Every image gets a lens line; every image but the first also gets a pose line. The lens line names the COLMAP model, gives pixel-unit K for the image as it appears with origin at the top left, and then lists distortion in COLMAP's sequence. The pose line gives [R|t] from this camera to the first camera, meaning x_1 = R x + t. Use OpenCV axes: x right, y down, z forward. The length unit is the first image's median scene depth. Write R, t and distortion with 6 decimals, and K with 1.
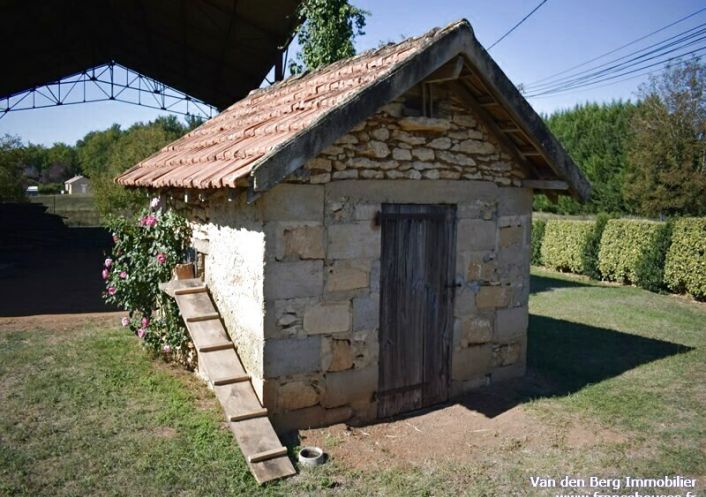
lens RADIAL K [[608.3, 0, 353.0], [0, 608.3, 248.5], [0, 0, 1]] dist [-0.108316, 0.000928]
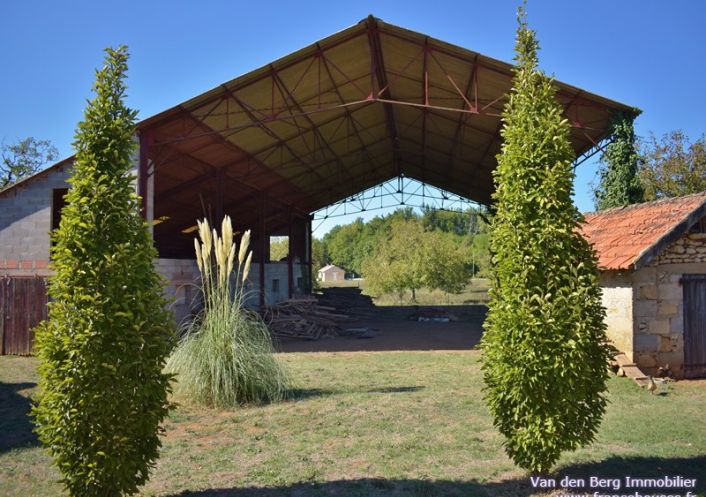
lens RADIAL K [[571.2, 0, 352.8], [0, 571.2, 264.0], [0, 0, 1]] dist [-0.086609, 0.004145]
pose [[0.918656, -0.040042, -0.393025, -0.254687], [-0.004906, 0.993617, -0.112699, 0.117867], [0.395029, 0.105460, 0.912595, -1.266193]]
